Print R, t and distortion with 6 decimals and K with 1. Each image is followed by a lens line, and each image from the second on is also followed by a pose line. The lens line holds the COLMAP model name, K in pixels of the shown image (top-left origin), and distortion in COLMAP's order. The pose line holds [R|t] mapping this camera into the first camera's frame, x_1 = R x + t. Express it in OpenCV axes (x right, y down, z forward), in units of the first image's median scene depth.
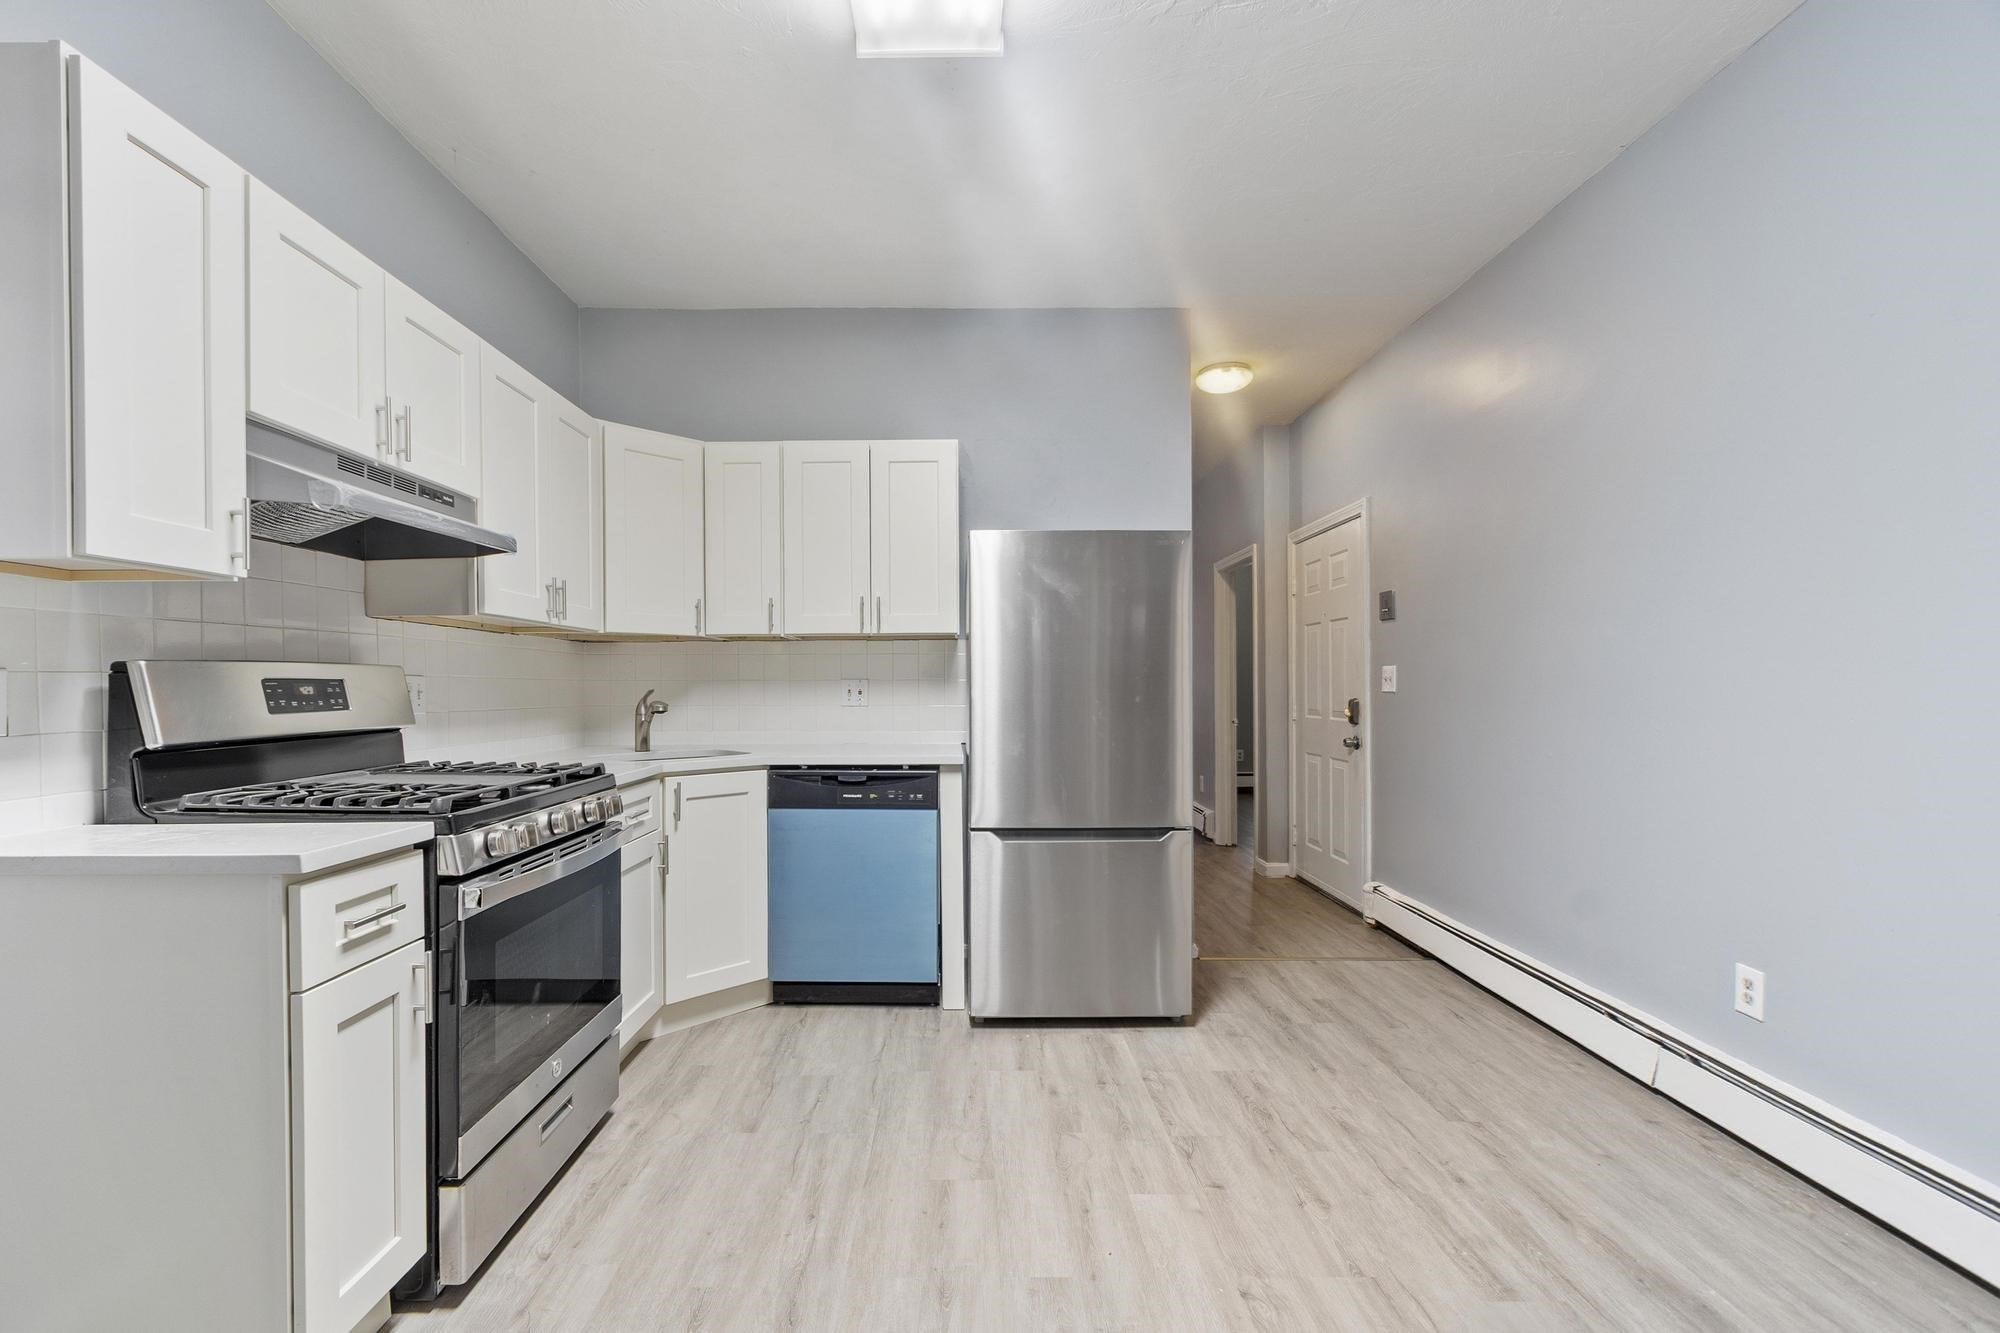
lens RADIAL K [[858.3, 0, 993.5], [0, 858.3, 683.2], [0, 0, 1]] dist [0.001004, -0.000073]
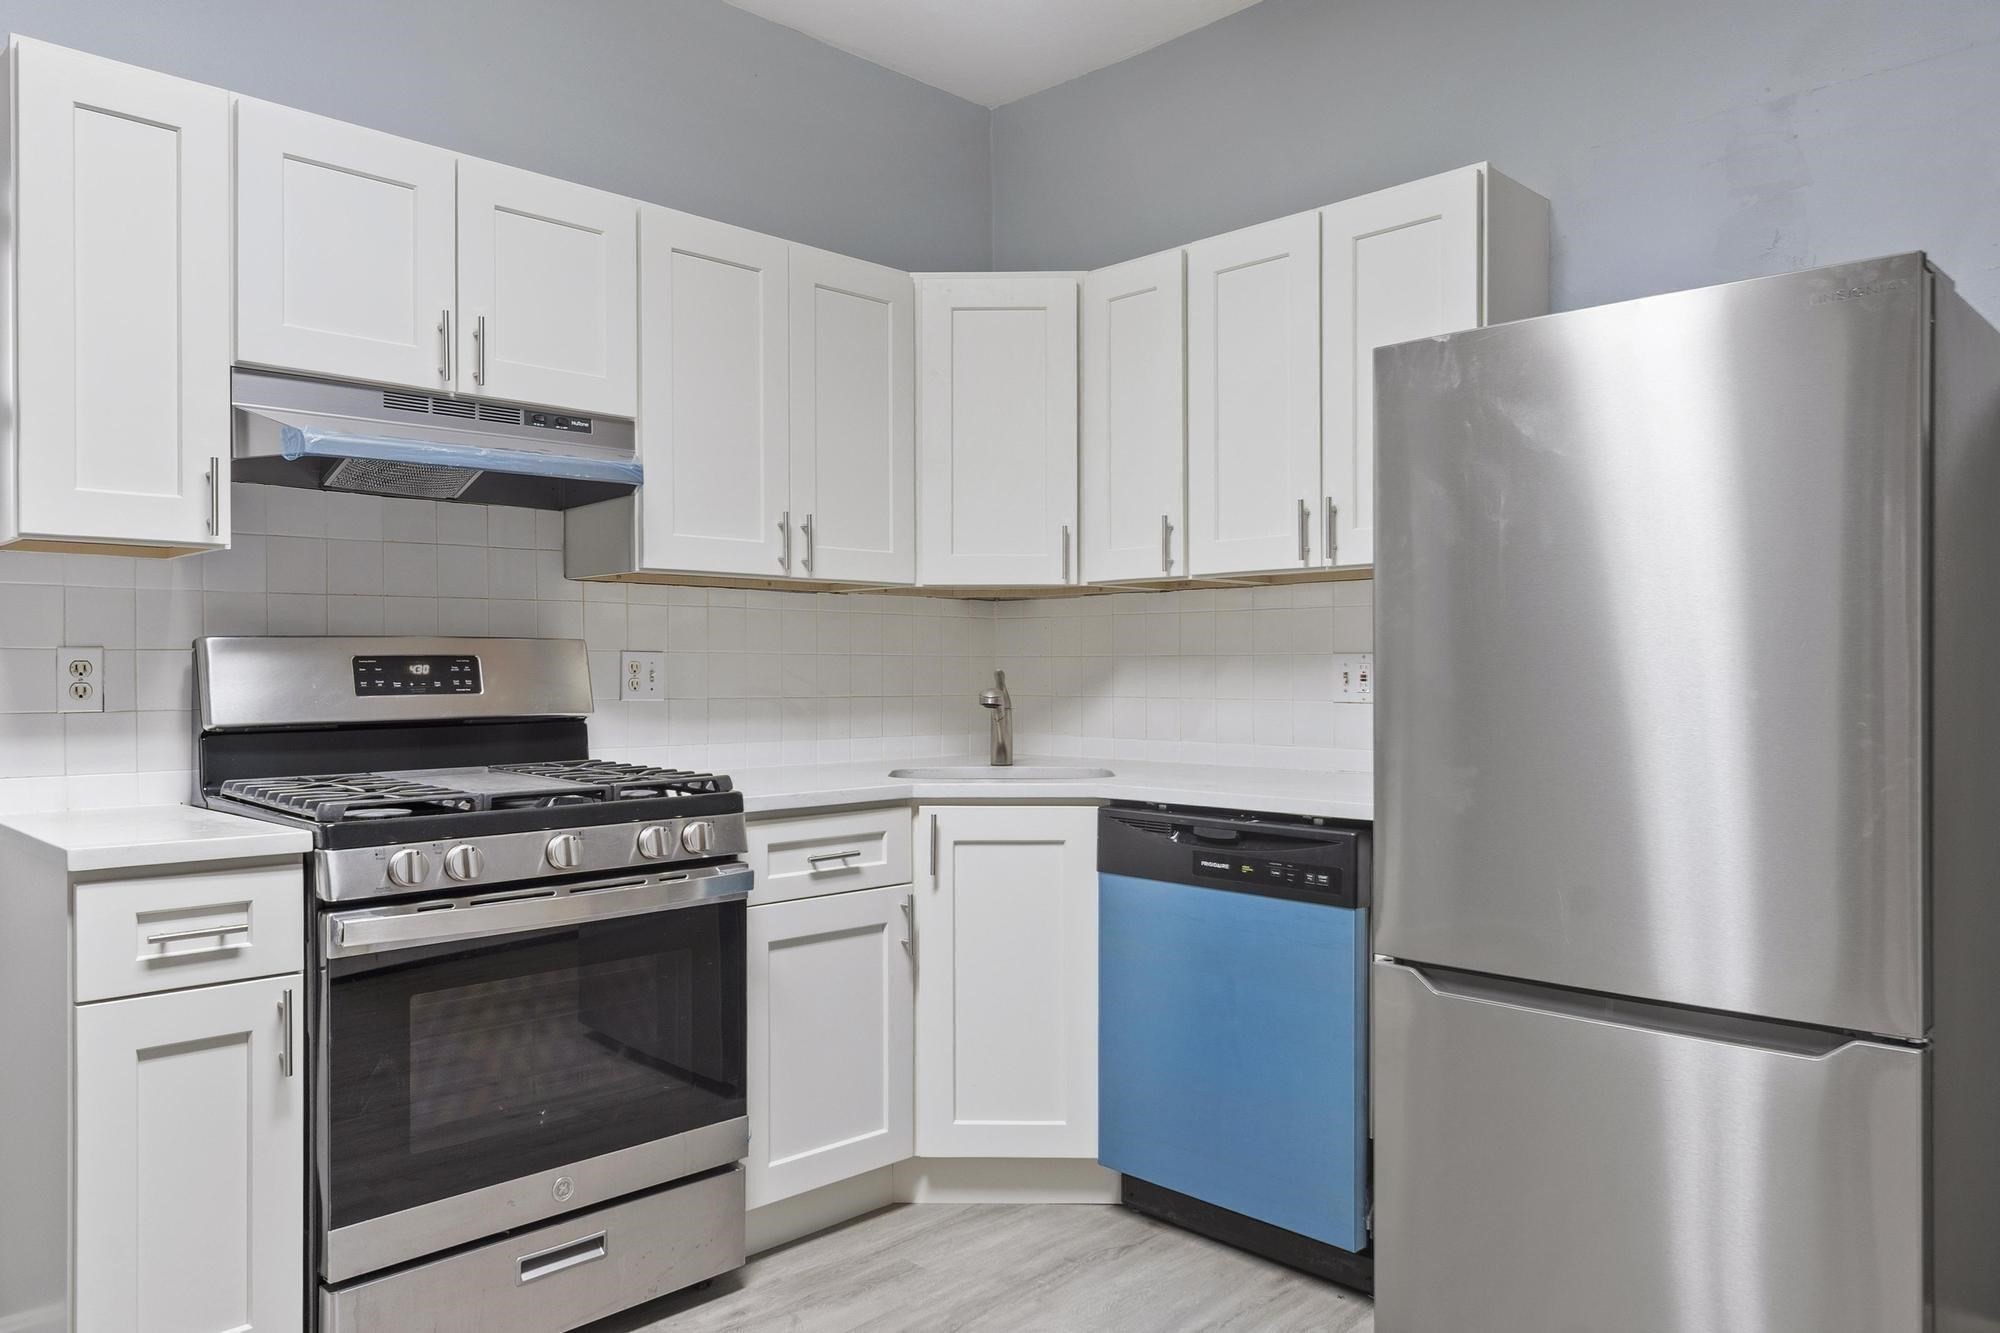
lens RADIAL K [[1417.8, 0, 998.0], [0, 1417.8, 661.4], [0, 0, 1]] dist [0.031796, 0.002839]
pose [[0.699659, -0.001727, -0.714474, 0.509343], [0.000769, 0.999998, -0.001664, 0.002644], [0.714476, 0.000615, 0.699660, 0.343884]]
